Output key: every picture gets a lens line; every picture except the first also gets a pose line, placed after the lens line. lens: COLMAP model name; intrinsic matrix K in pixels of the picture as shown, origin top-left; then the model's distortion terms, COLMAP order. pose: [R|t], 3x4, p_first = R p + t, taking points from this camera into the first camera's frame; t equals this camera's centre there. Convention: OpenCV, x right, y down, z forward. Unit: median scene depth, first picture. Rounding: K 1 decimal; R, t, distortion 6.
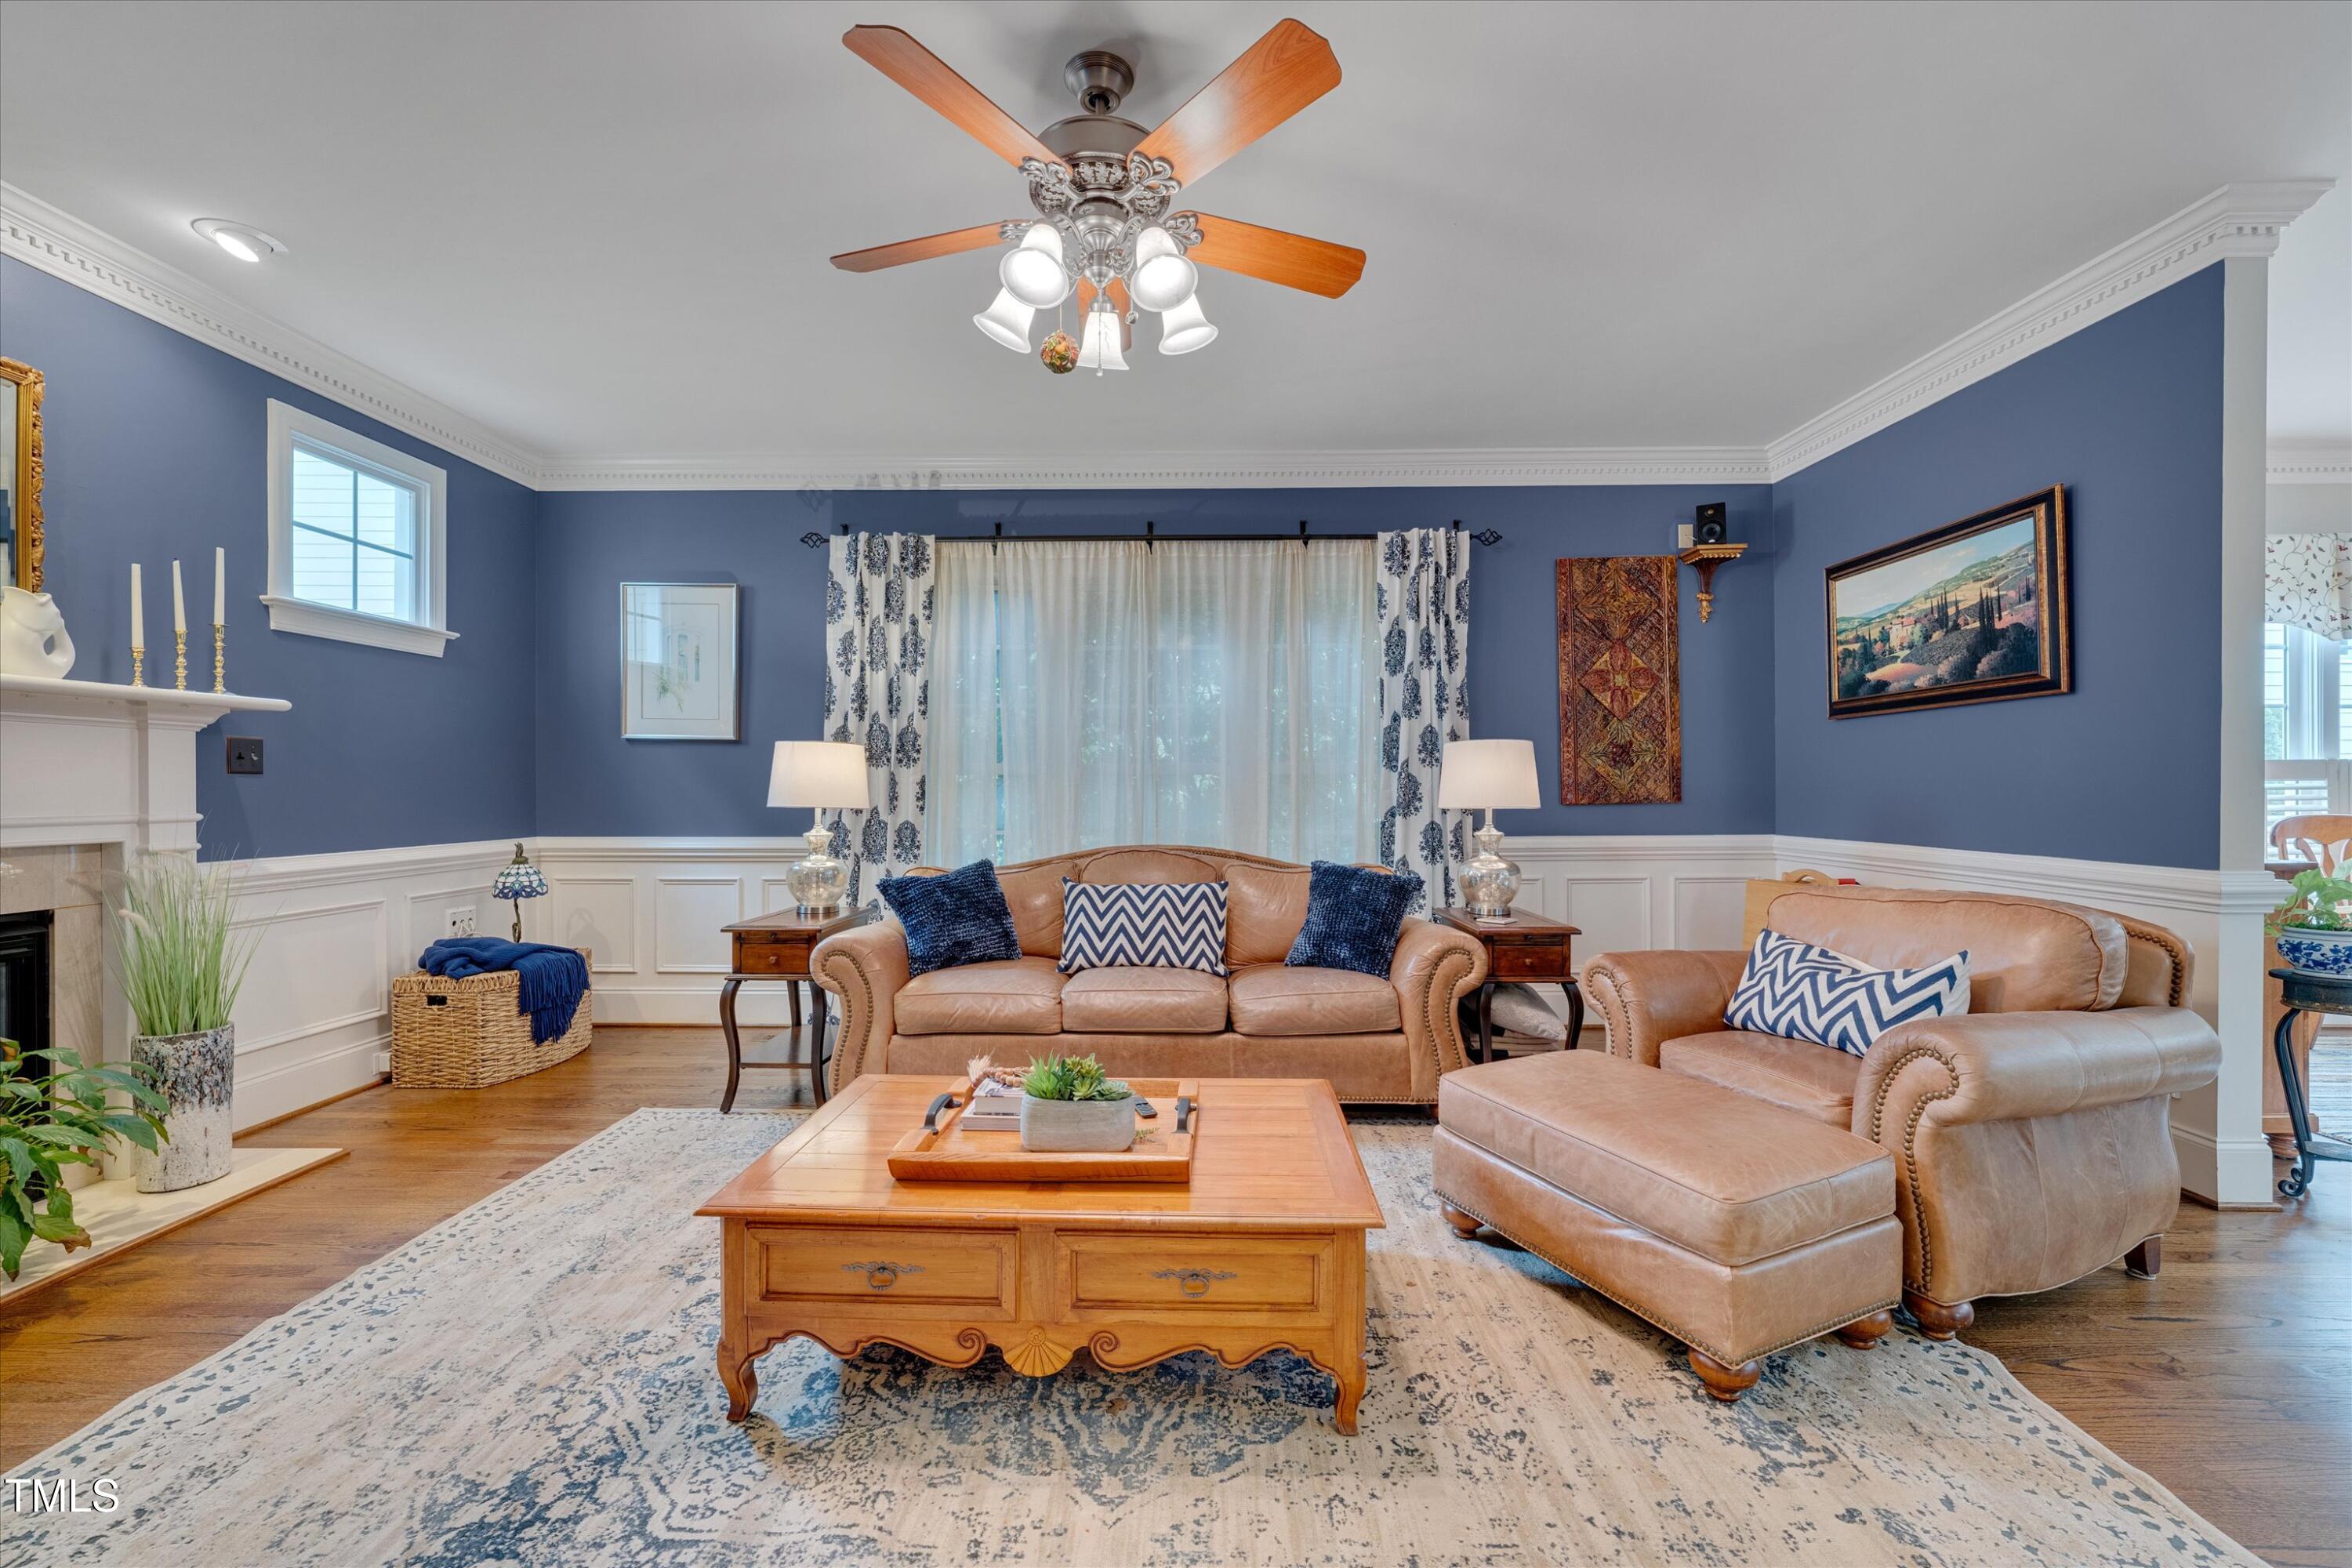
lens RADIAL K [[974.0, 0, 1176.8], [0, 974.0, 784.0], [0, 0, 1]] dist [-0.008066, 0.001455]
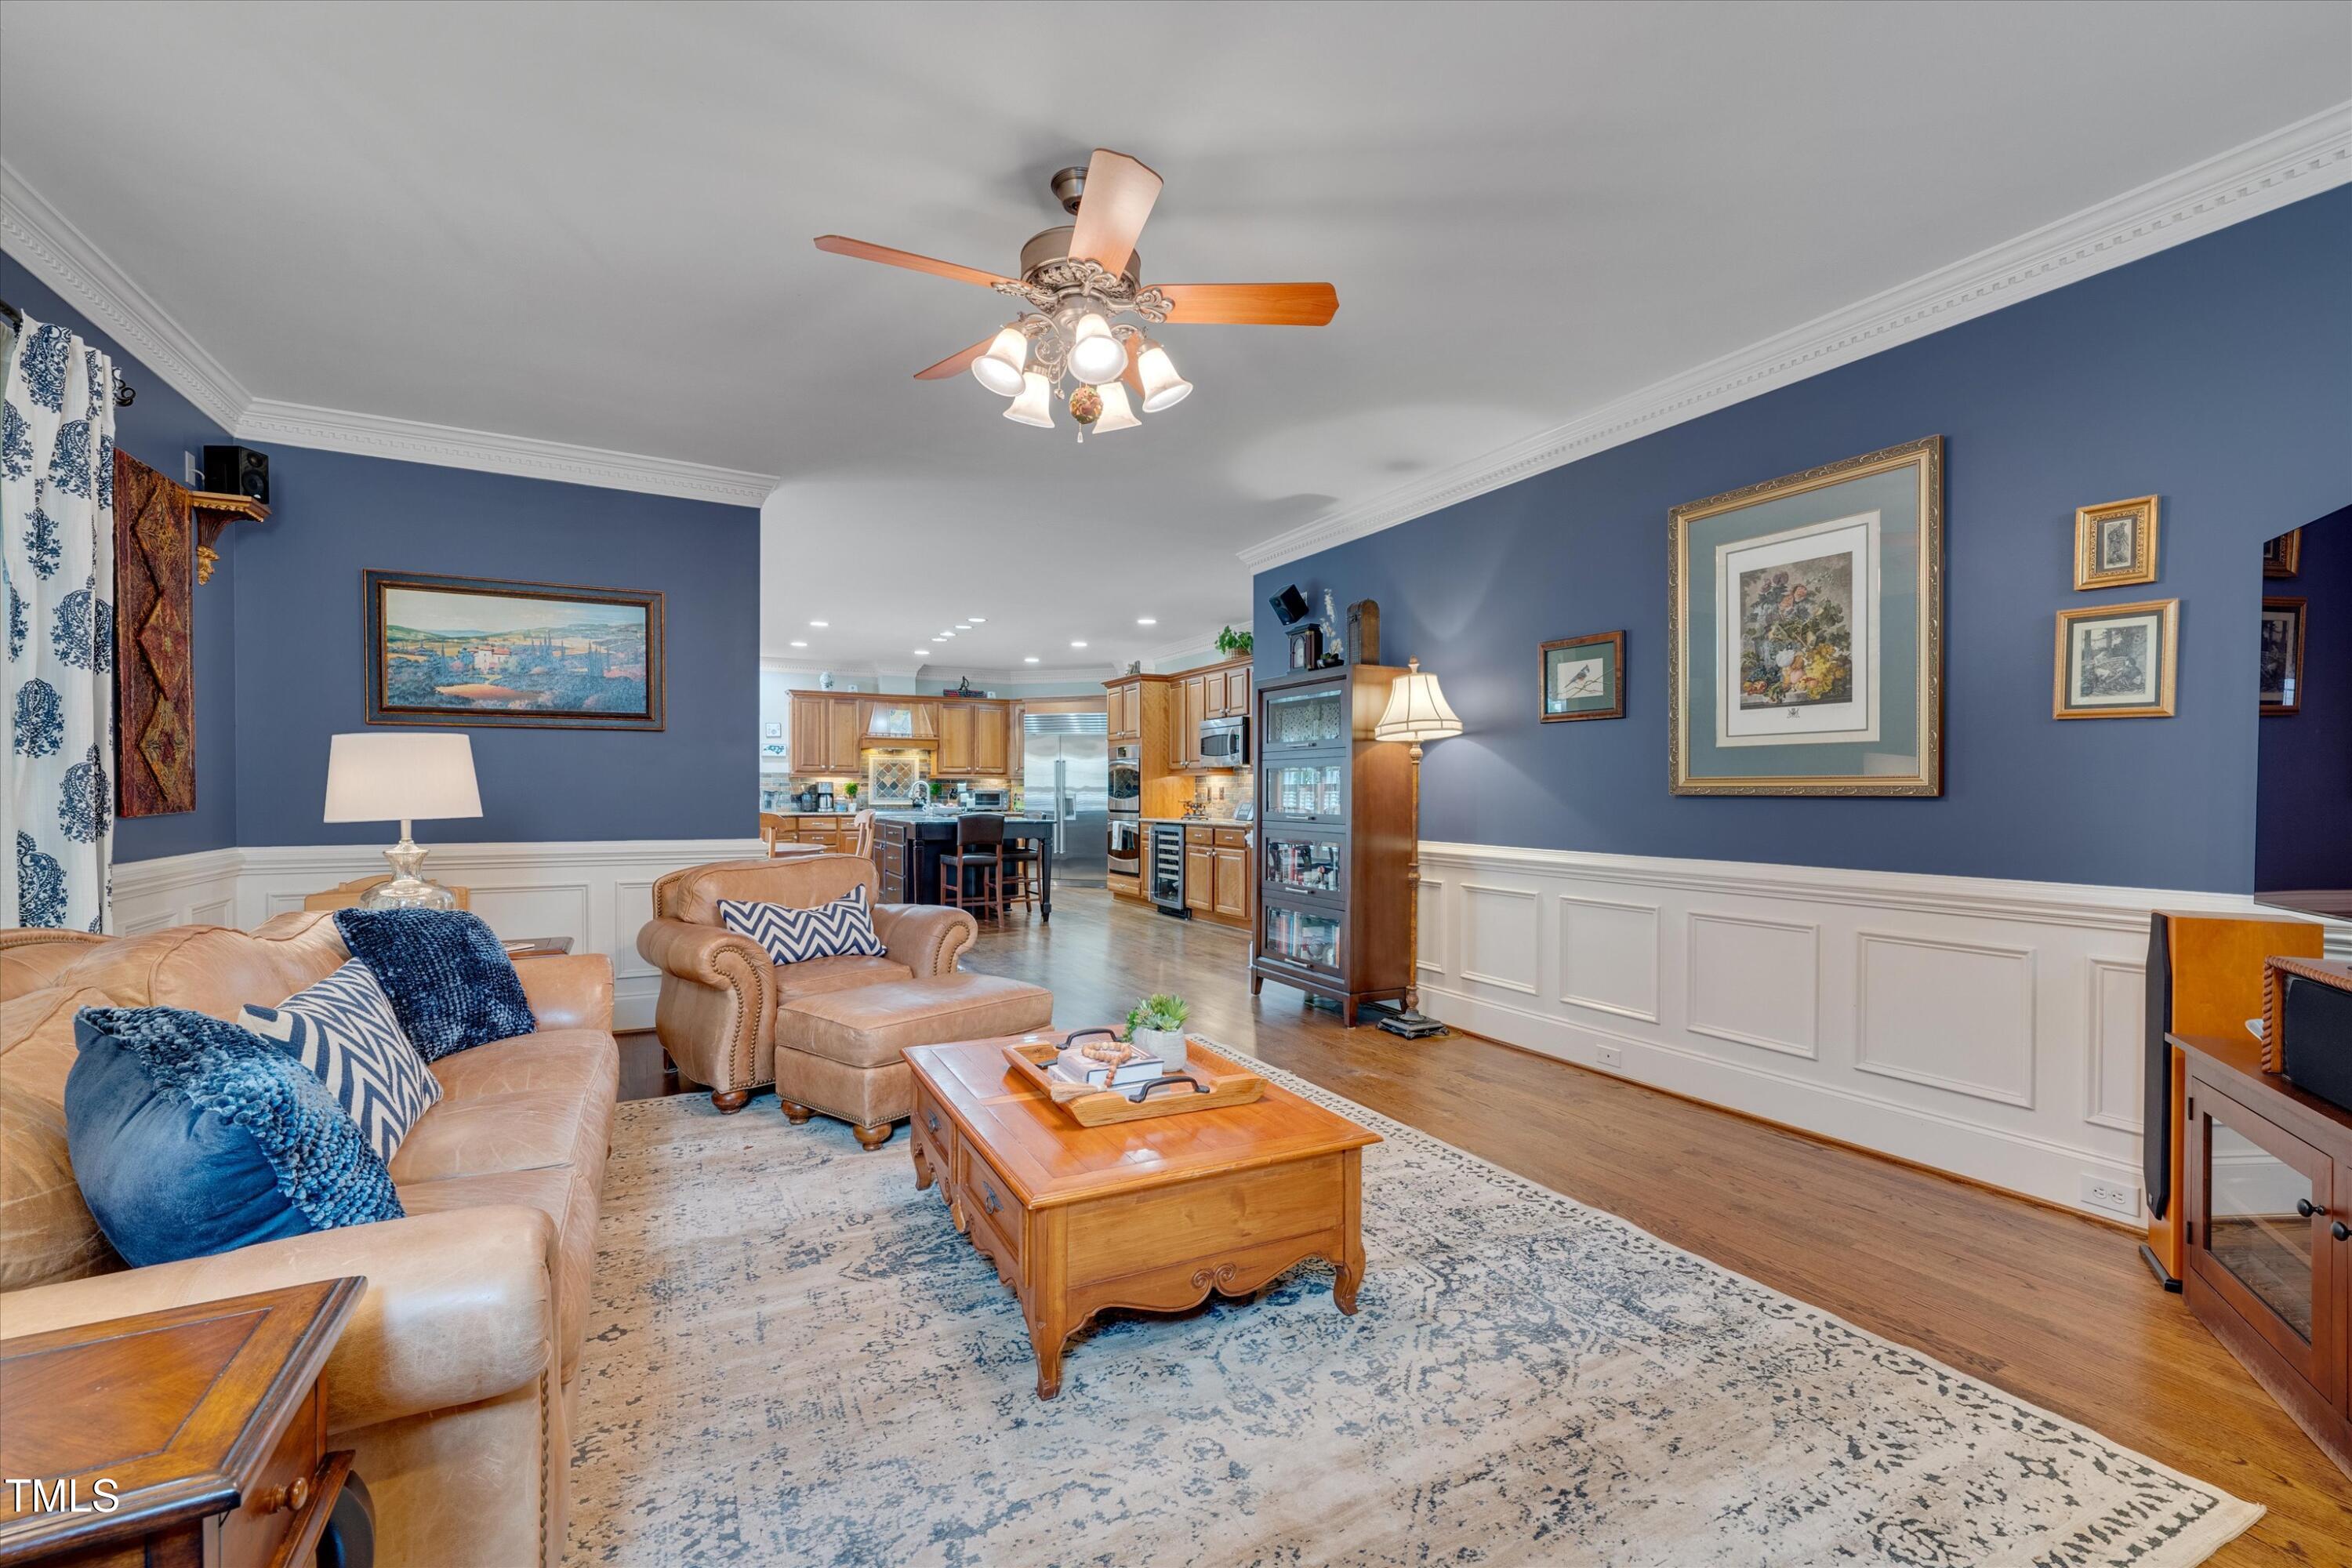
lens RADIAL K [[974.0, 0, 1196.9], [0, 974.0, 798.9], [0, 0, 1]] dist [-0.008066, 0.001455]
pose [[-0.494242, -0.004876, 0.869310, -0.642187], [-0.004013, 0.999986, 0.003328, 0.003174], [-0.869315, -0.001844, -0.494255, 0.803952]]
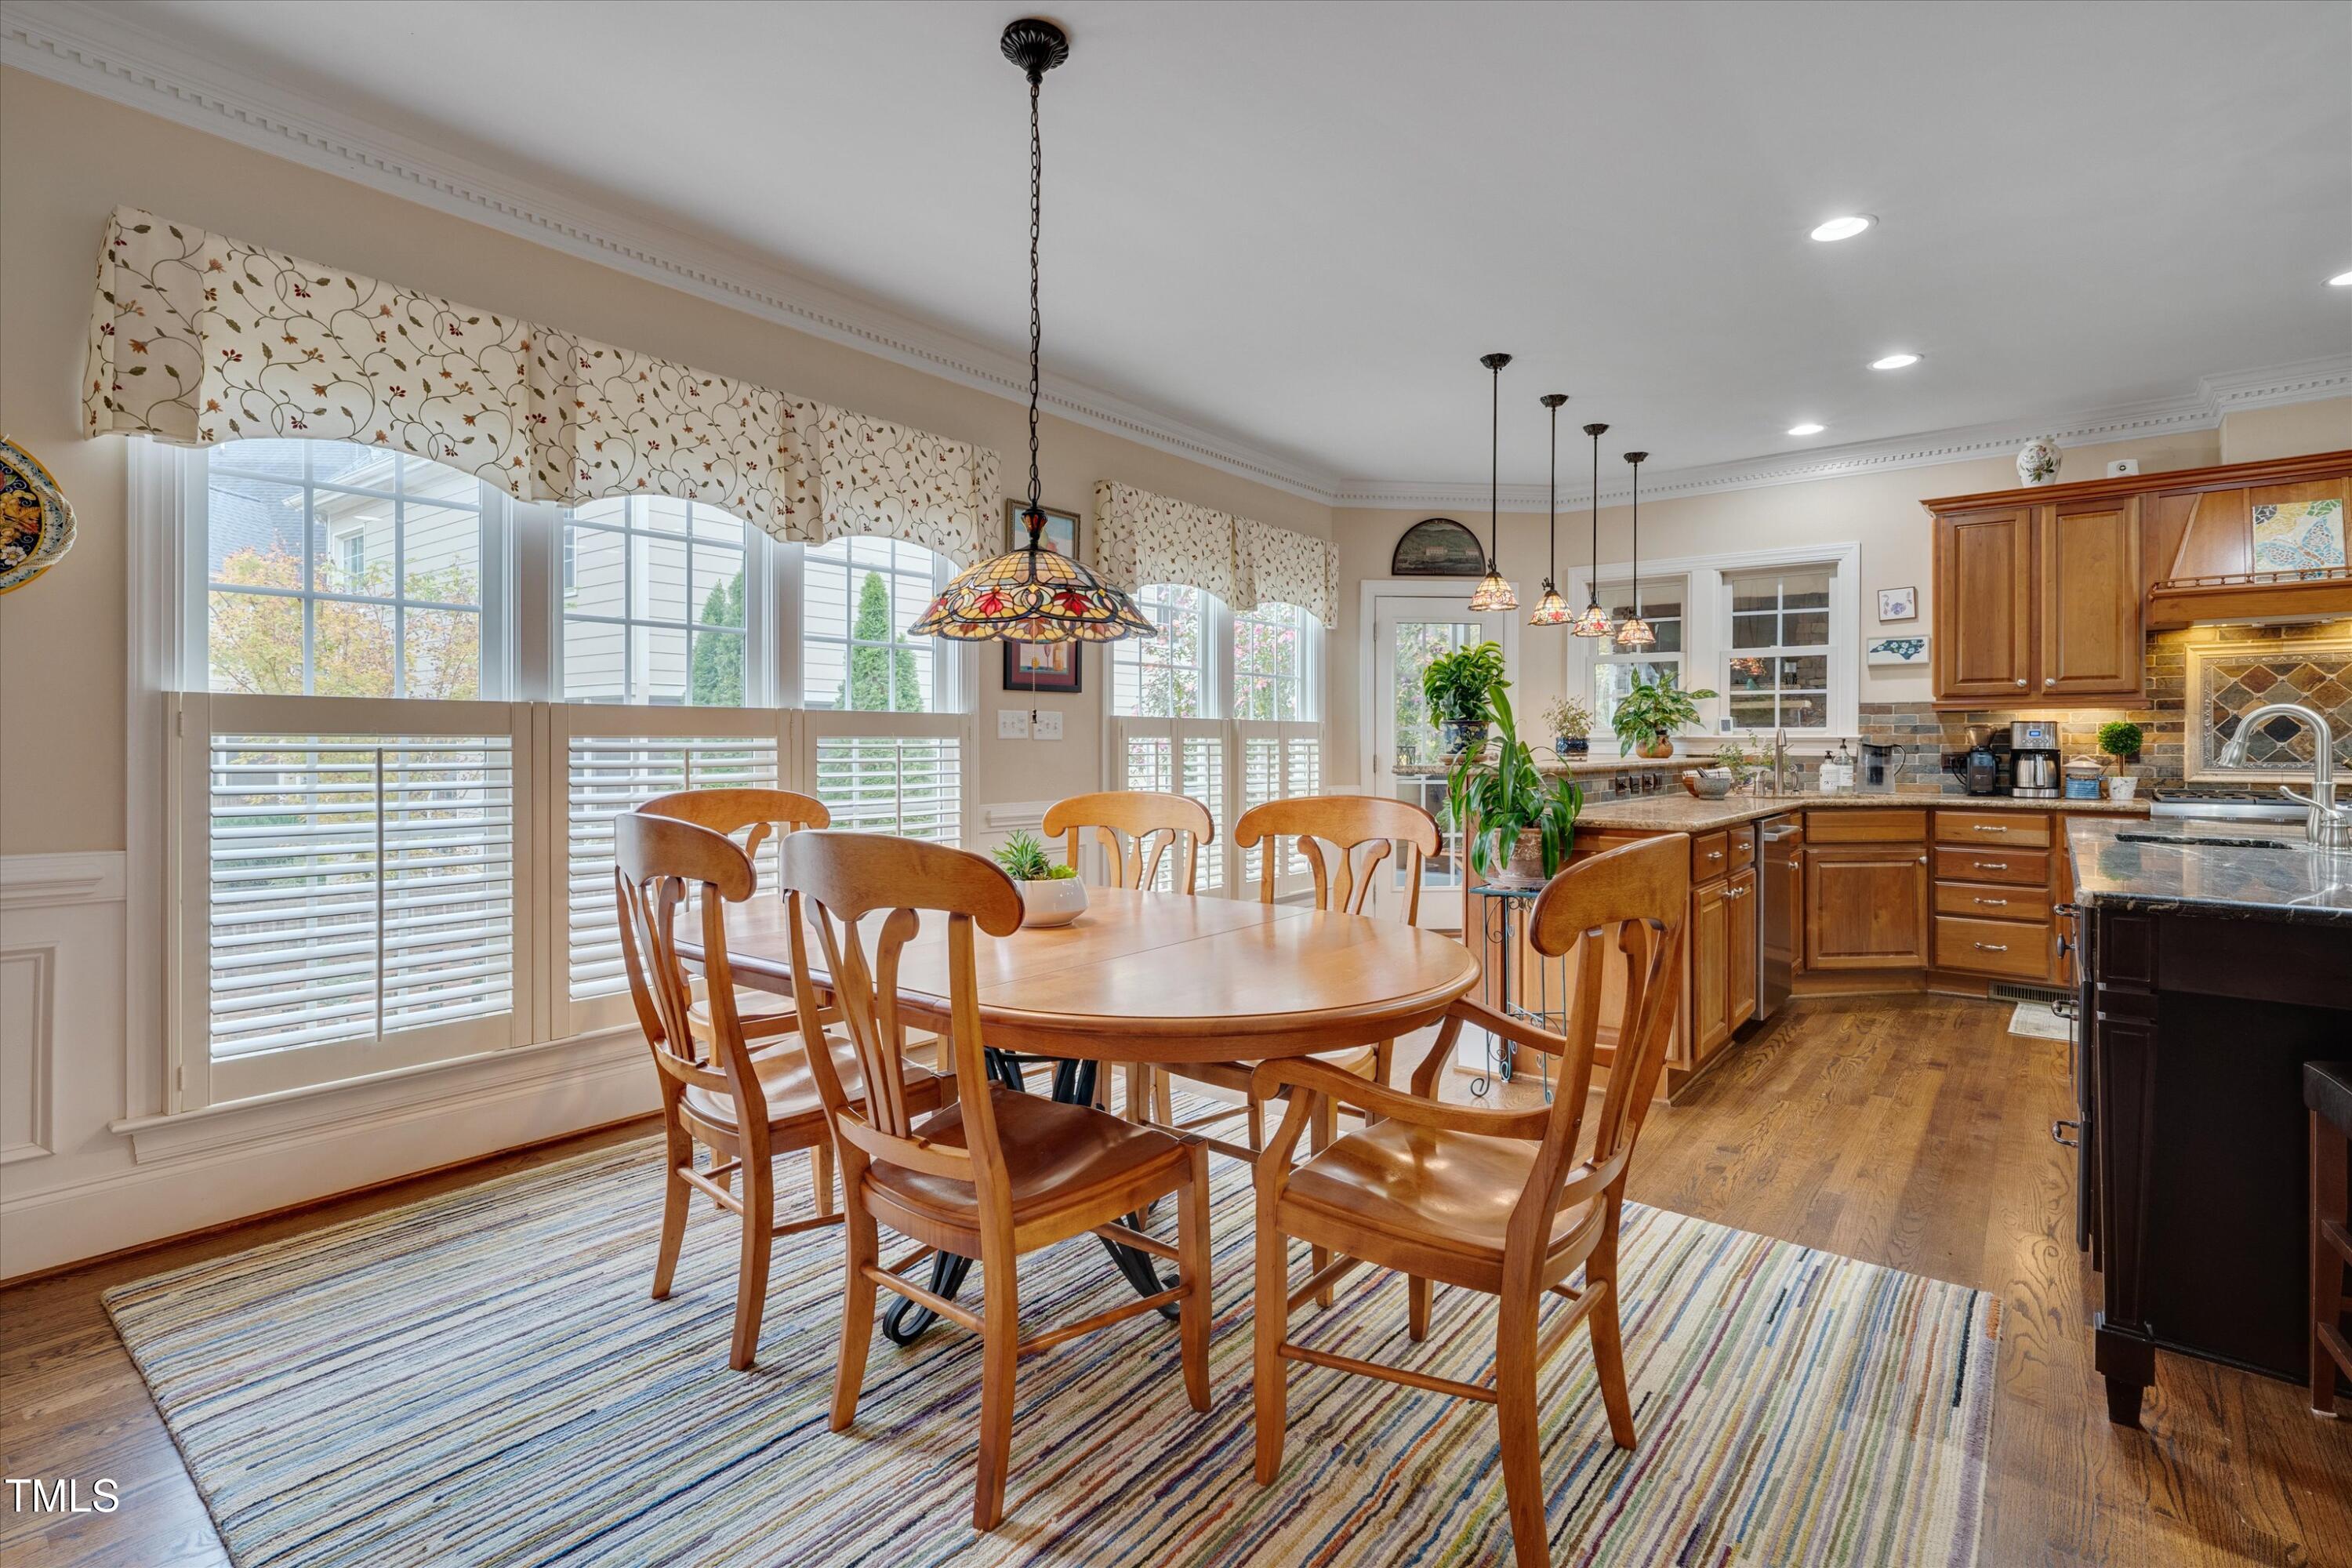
lens RADIAL K [[1086.4, 0, 1183.7], [0, 1086.4, 746.0], [0, 0, 1]] dist [-0.005079, 0.003743]
pose [[0.616748, 0.003295, 0.787154, 0.873968], [-0.005297, 0.999986, -0.000035, 0.000707], [-0.787143, -0.004148, 0.616756, 0.314976]]
